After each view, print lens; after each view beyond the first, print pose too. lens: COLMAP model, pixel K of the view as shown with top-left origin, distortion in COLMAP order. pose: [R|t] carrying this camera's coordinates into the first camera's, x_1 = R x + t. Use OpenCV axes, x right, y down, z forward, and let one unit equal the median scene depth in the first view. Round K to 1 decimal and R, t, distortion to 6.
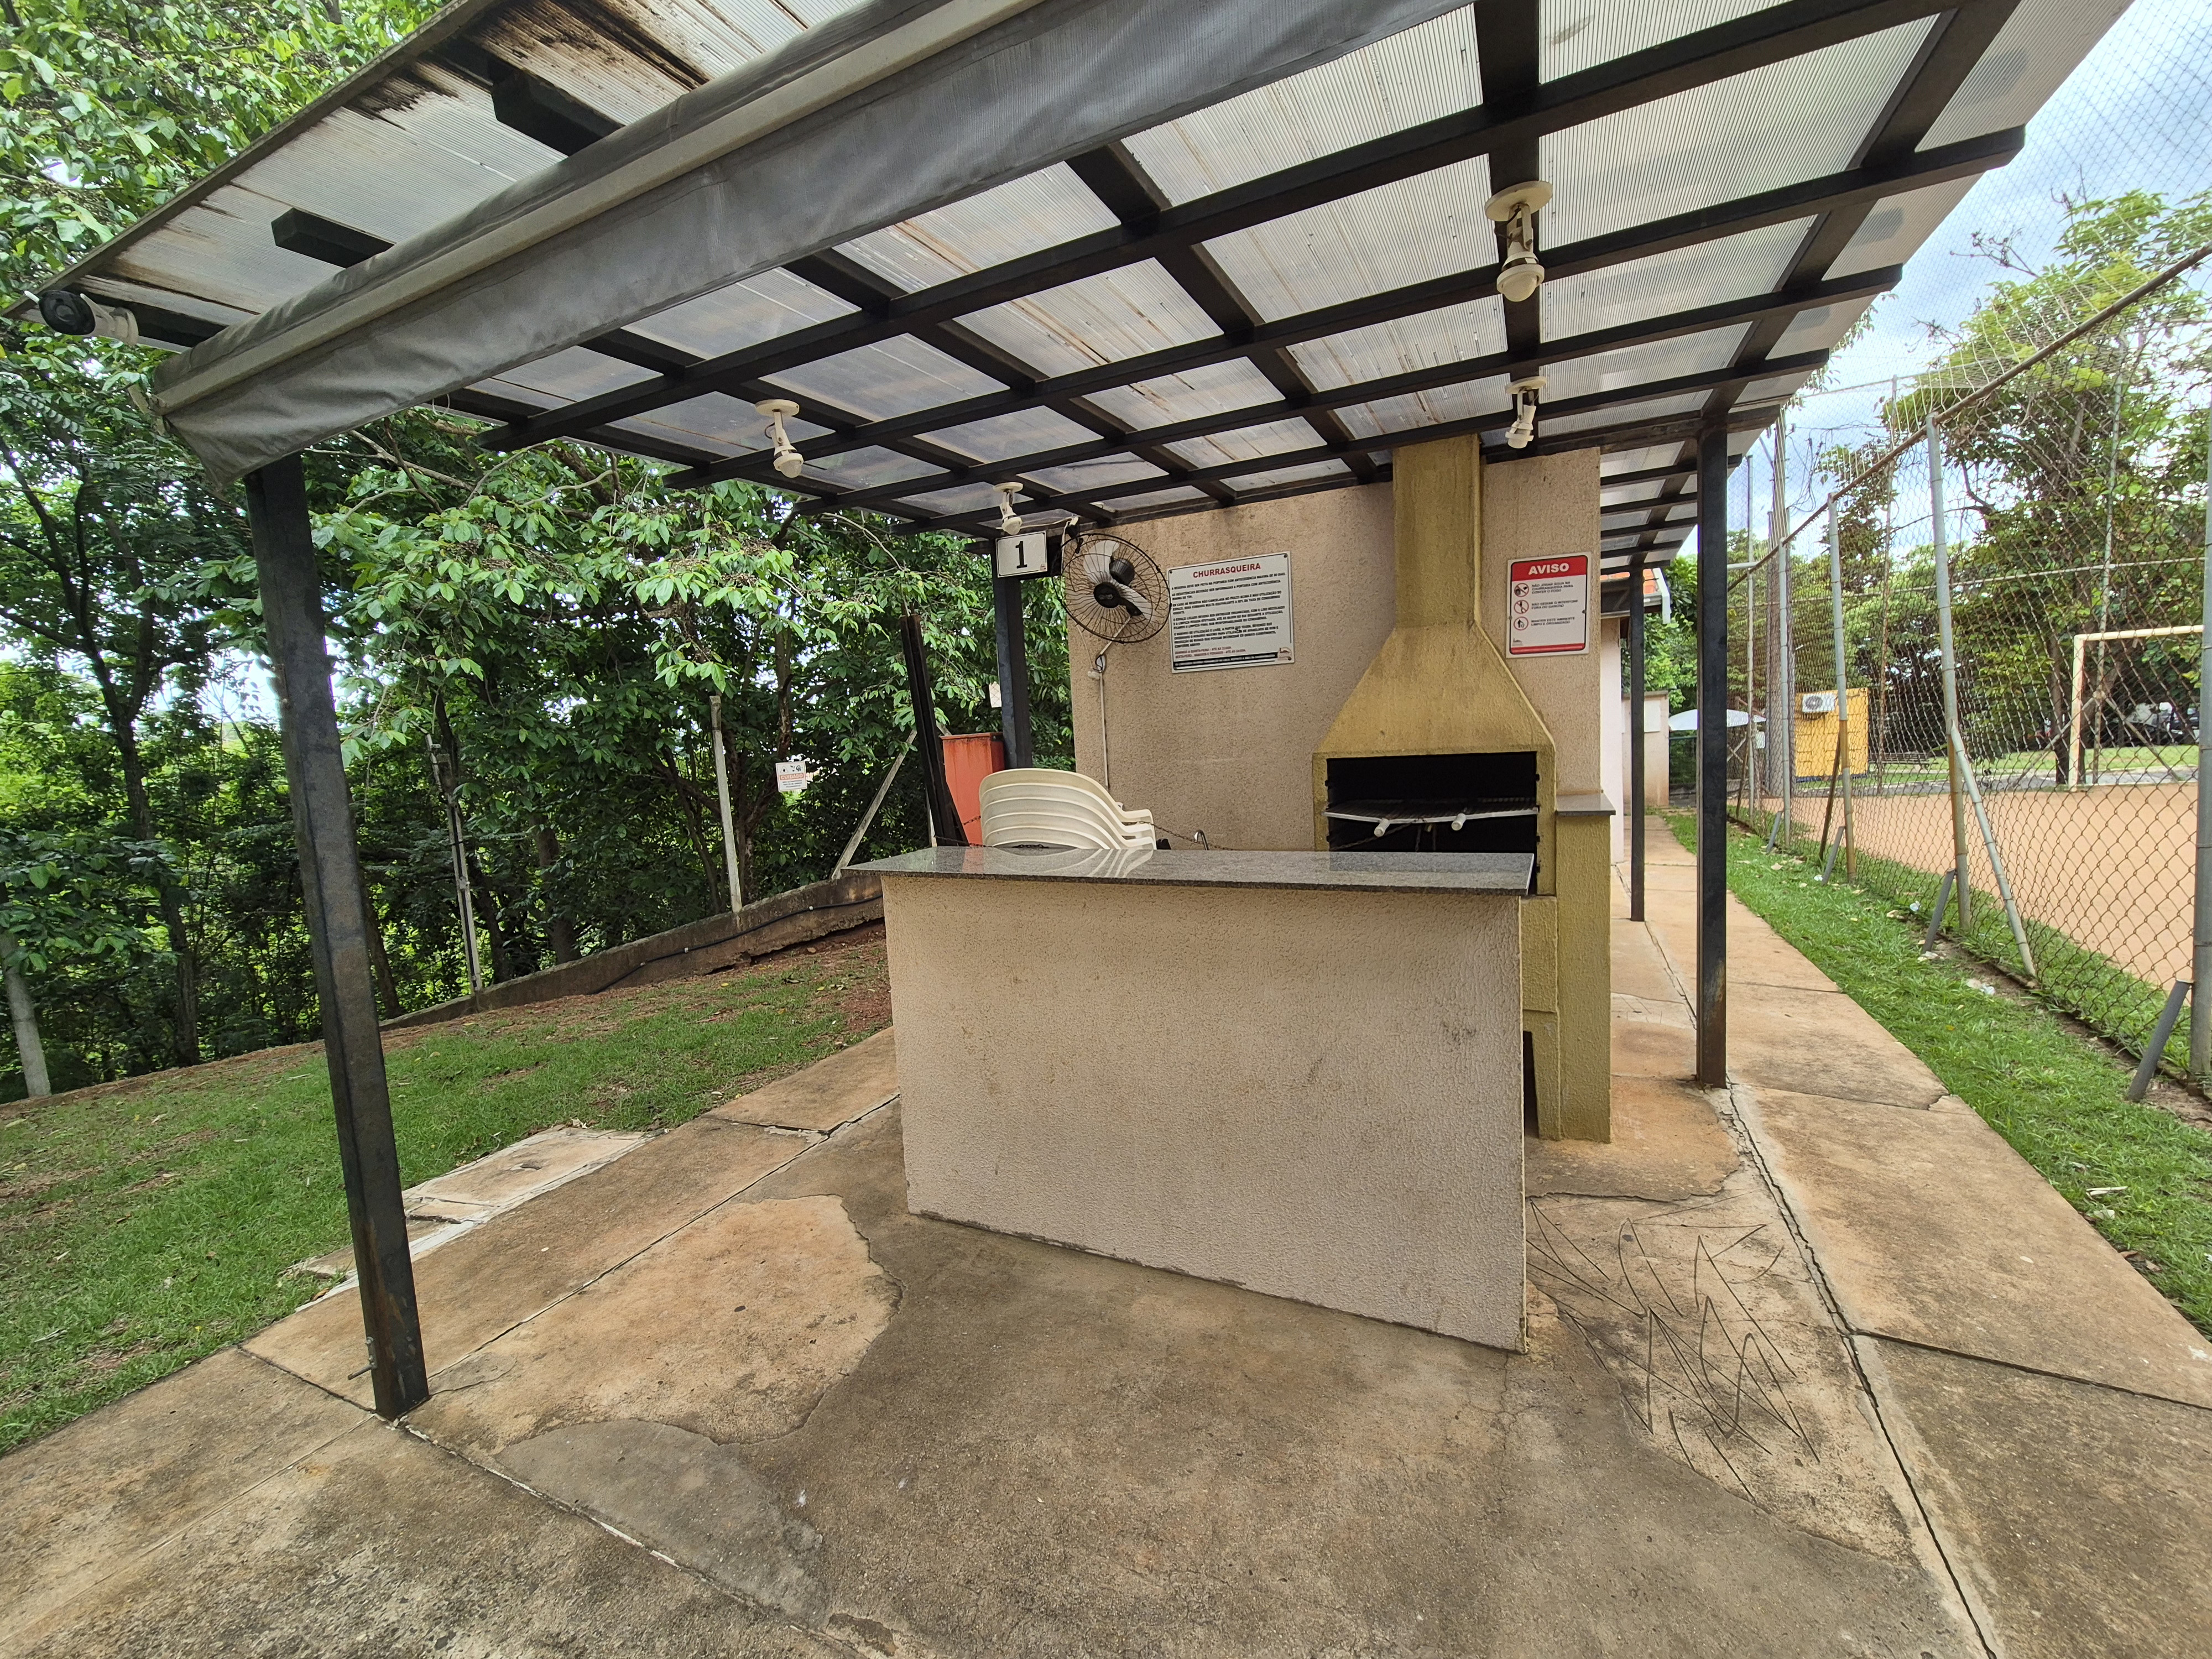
lens RADIAL K [[910.8, 0, 1091.9], [0, 910.8, 827.7], [0, 0, 1]] dist [-0.000784, 0.000264]
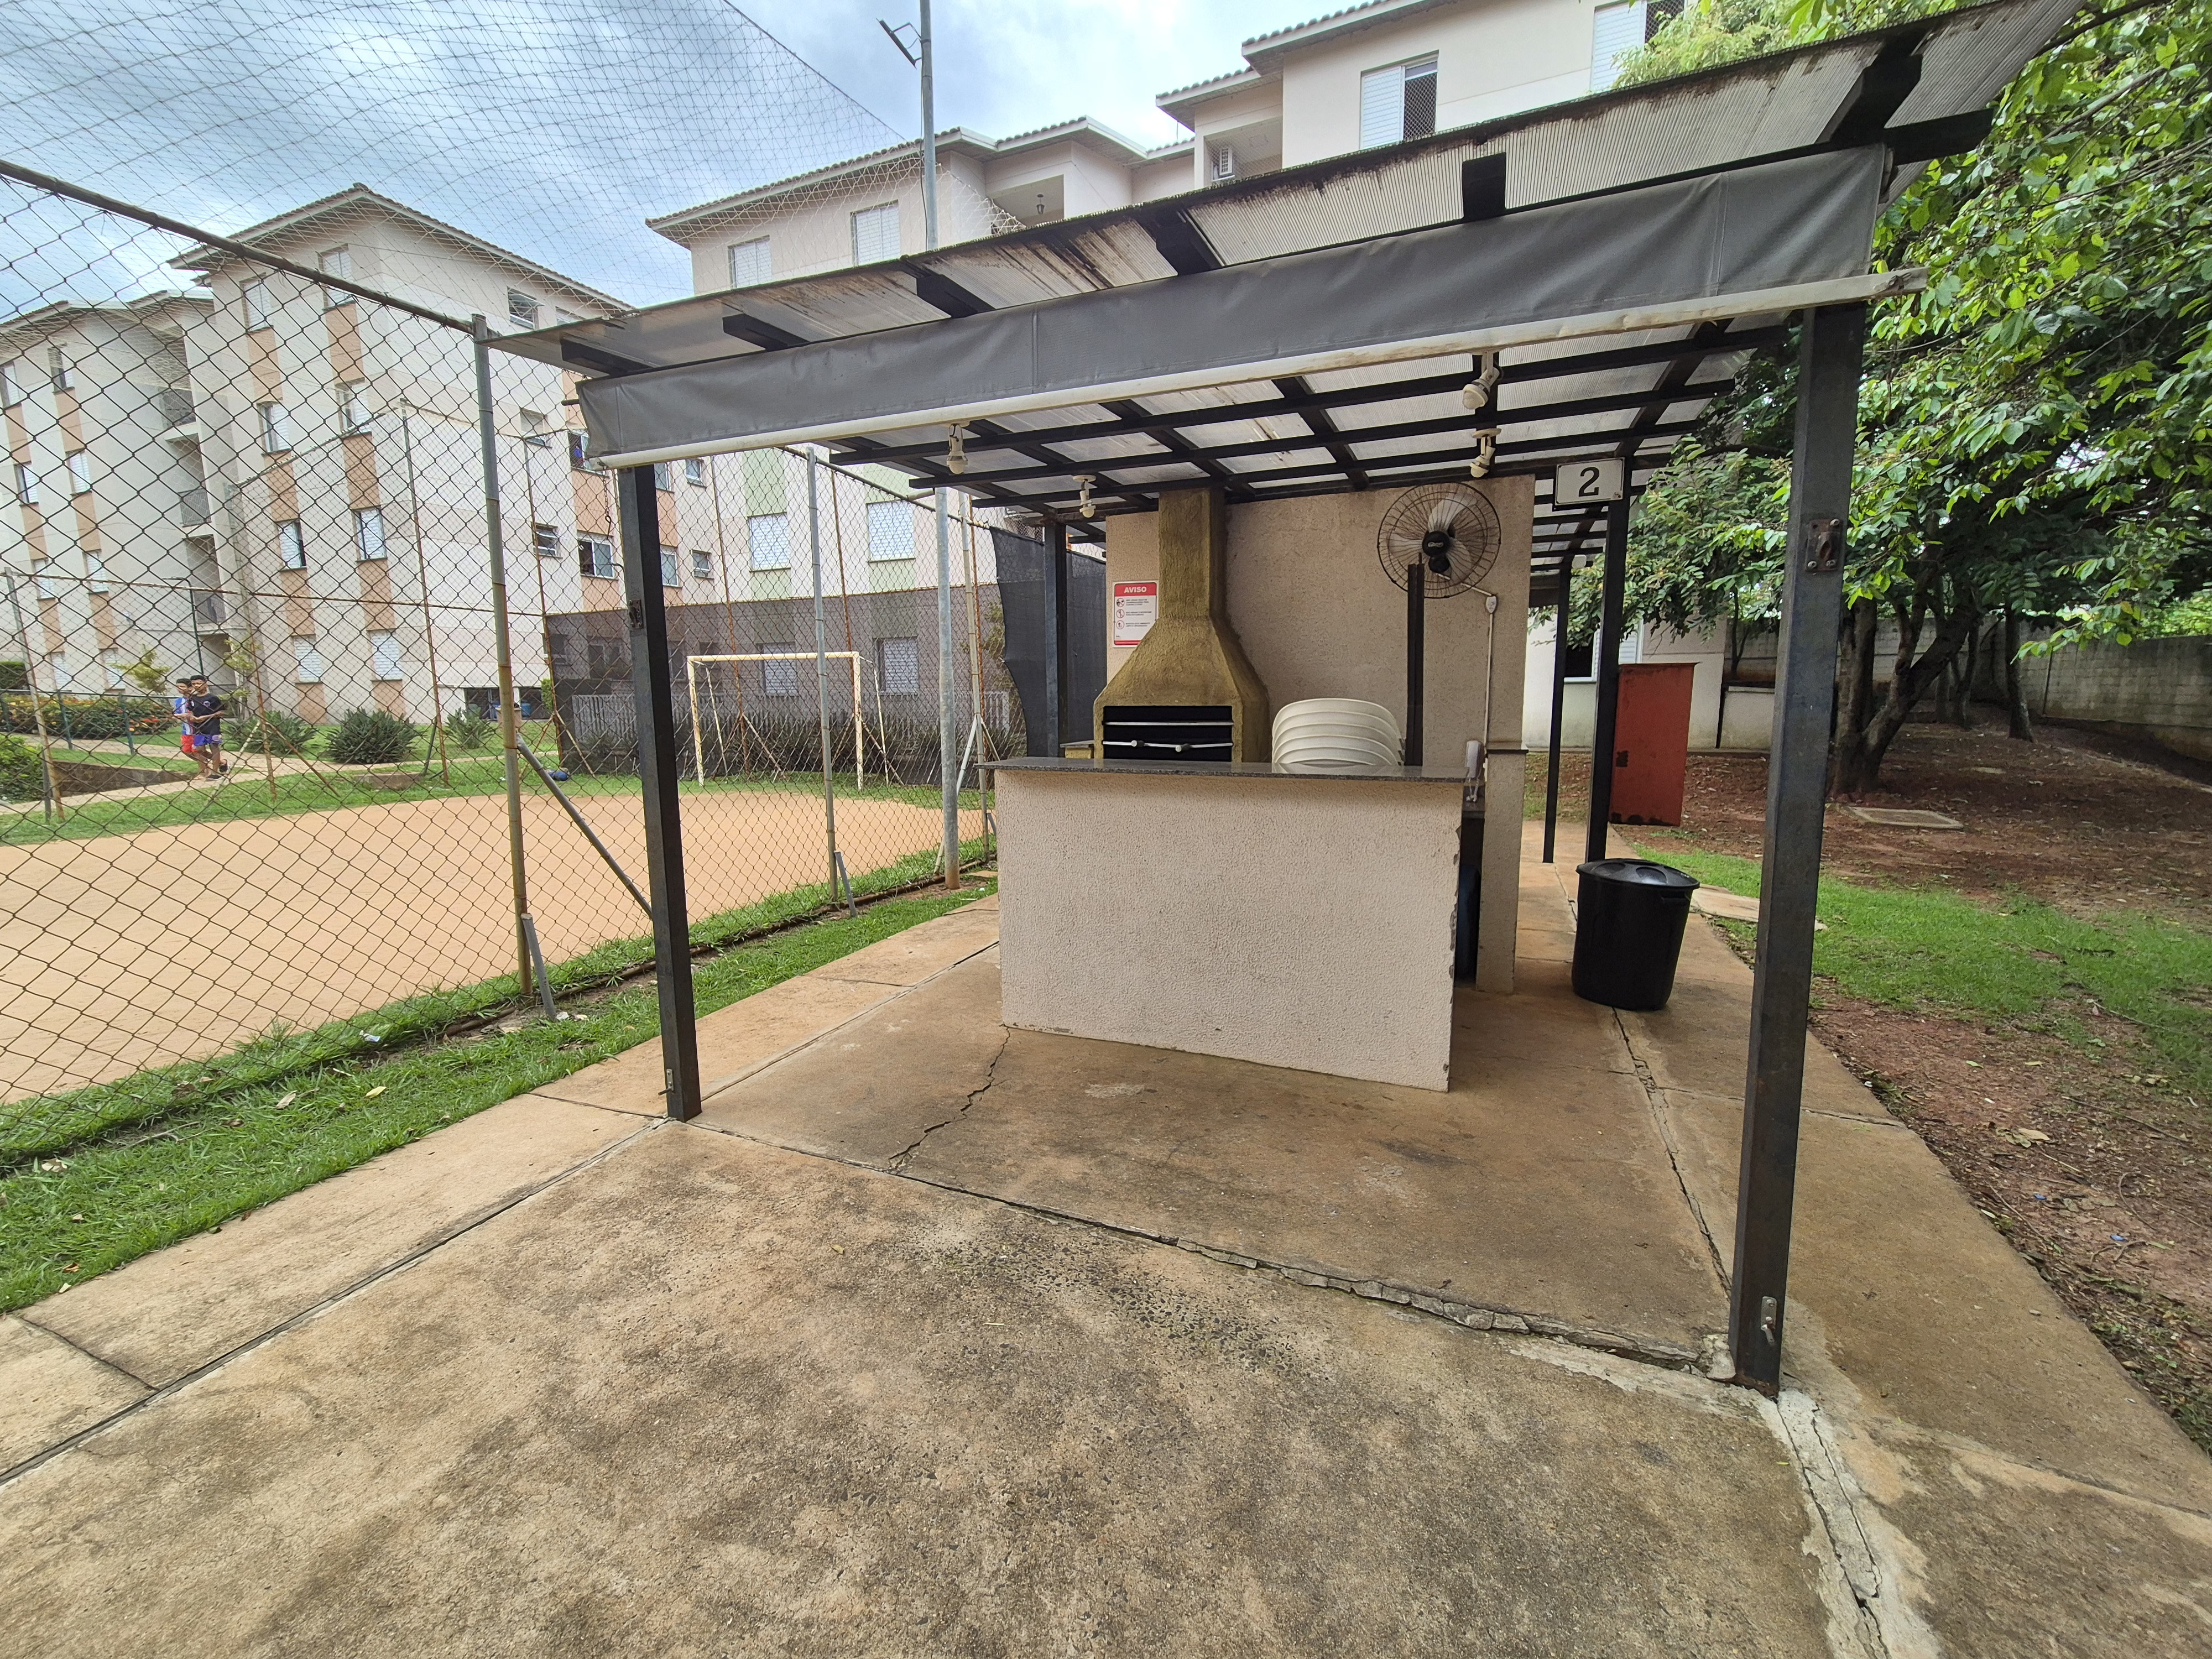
lens RADIAL K [[910.8, 0, 1091.9], [0, 910.8, 827.7], [0, 0, 1]] dist [-0.000784, 0.000264]
pose [[0.997170, 0.037251, 0.065307, -0.165853], [-0.040640, 0.997853, 0.051362, 0.055534], [-0.063254, -0.053871, 0.996542, -0.334924]]
